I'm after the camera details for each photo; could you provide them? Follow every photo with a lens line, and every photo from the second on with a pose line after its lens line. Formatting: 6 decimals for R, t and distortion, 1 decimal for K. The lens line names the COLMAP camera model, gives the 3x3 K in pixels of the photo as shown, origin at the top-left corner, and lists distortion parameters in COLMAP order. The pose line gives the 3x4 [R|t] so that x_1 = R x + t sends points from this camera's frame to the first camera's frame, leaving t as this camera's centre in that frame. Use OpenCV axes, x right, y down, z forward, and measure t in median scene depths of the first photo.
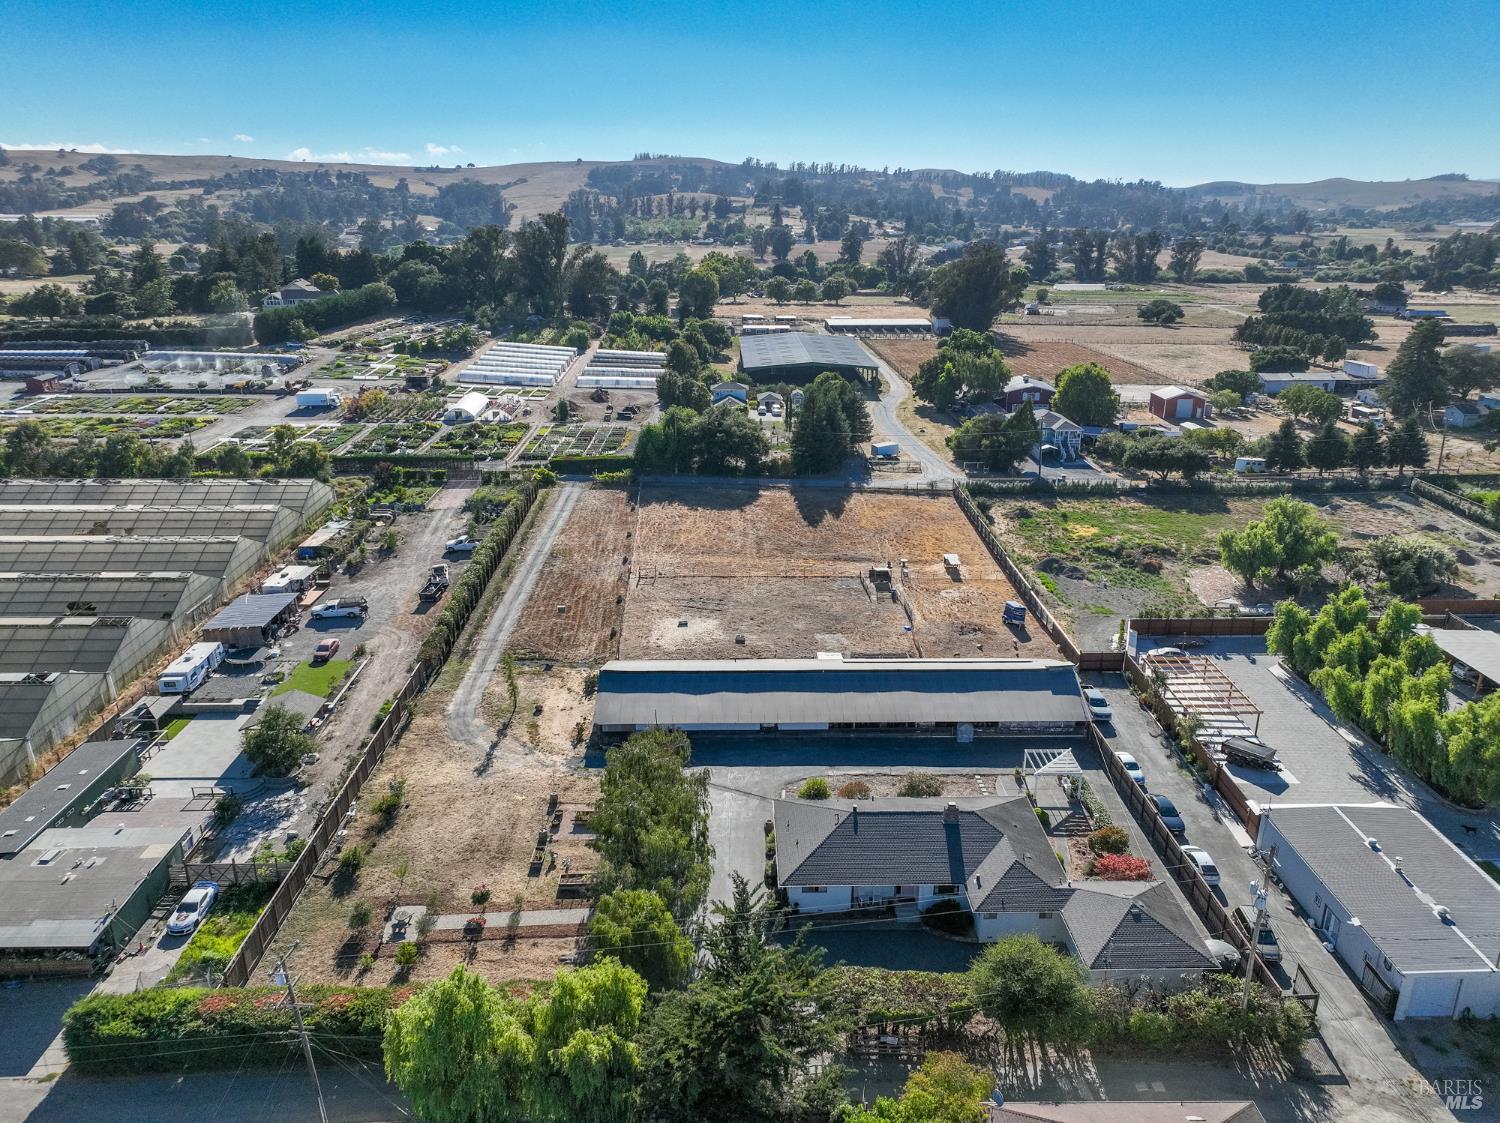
lens RADIAL K [[1046.3, 0, 745.9], [0, 1046.3, 560.0], [0, 0, 1]] dist [0.005603, 0.005187]
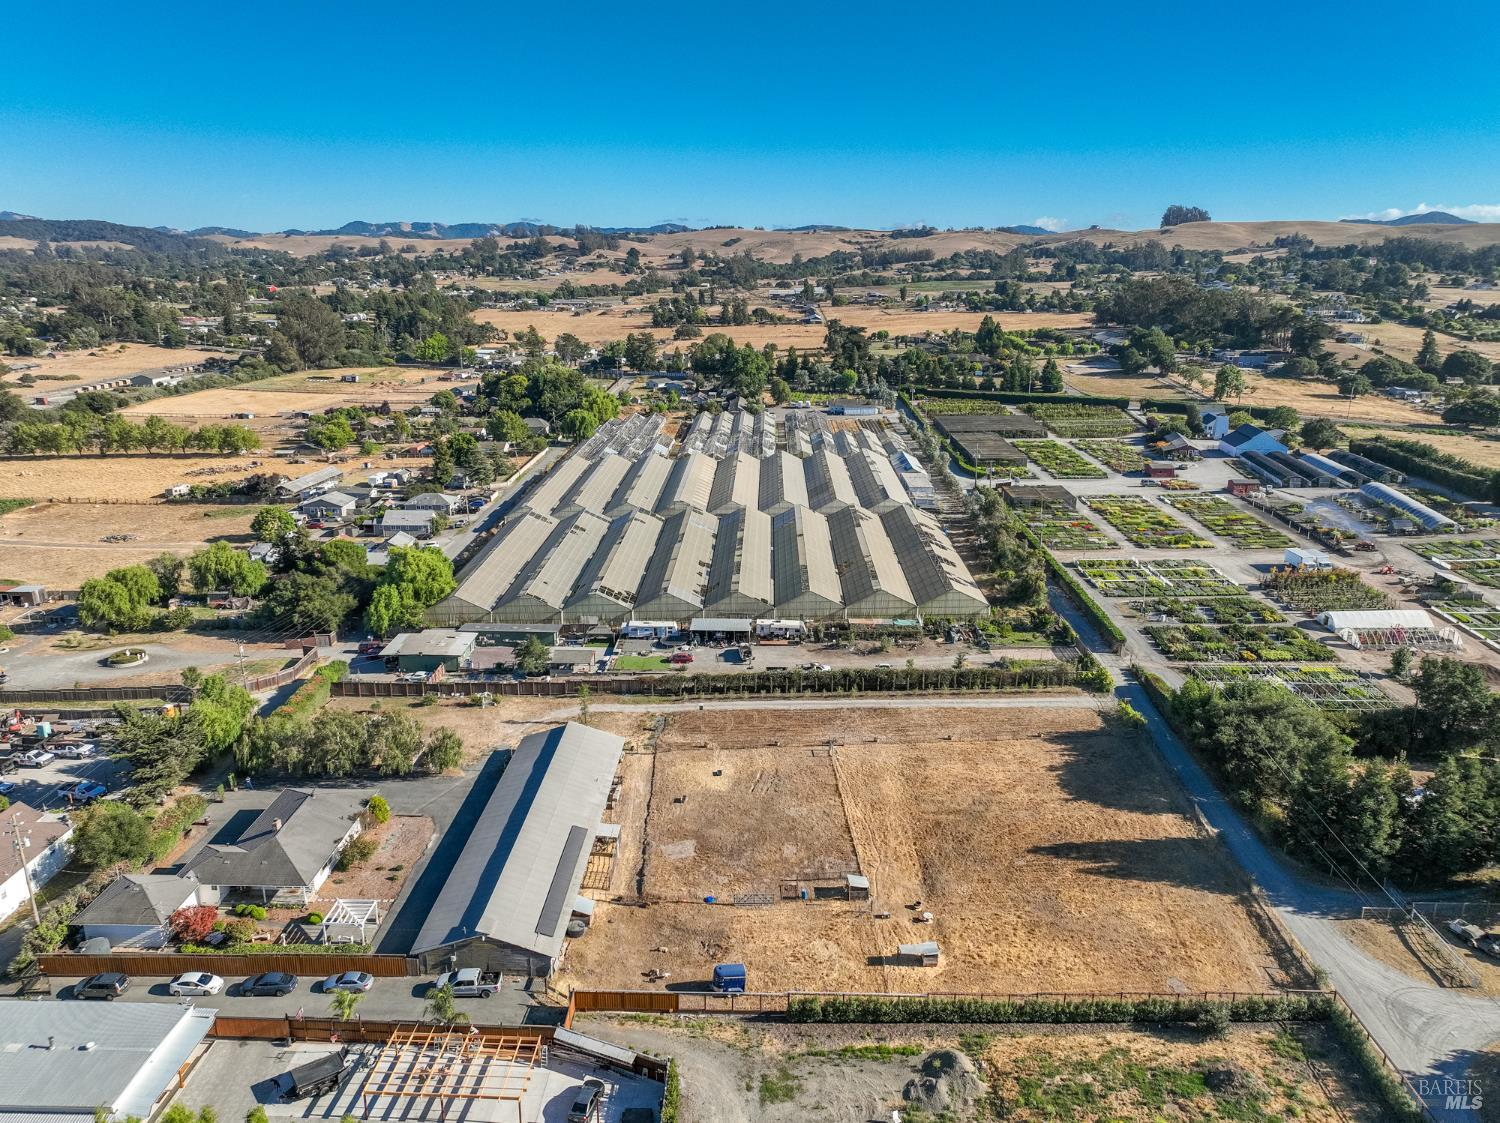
lens RADIAL K [[1062.8, 0, 747.0], [0, 1062.8, 559.1], [0, 0, 1]] dist [-0.000942, 0.019322]
pose [[-0.036411, 0.277054, -0.960164, 0.716631], [-0.334973, 0.901834, 0.272926, -0.345245], [0.941524, 0.331567, 0.059969, 0.673420]]
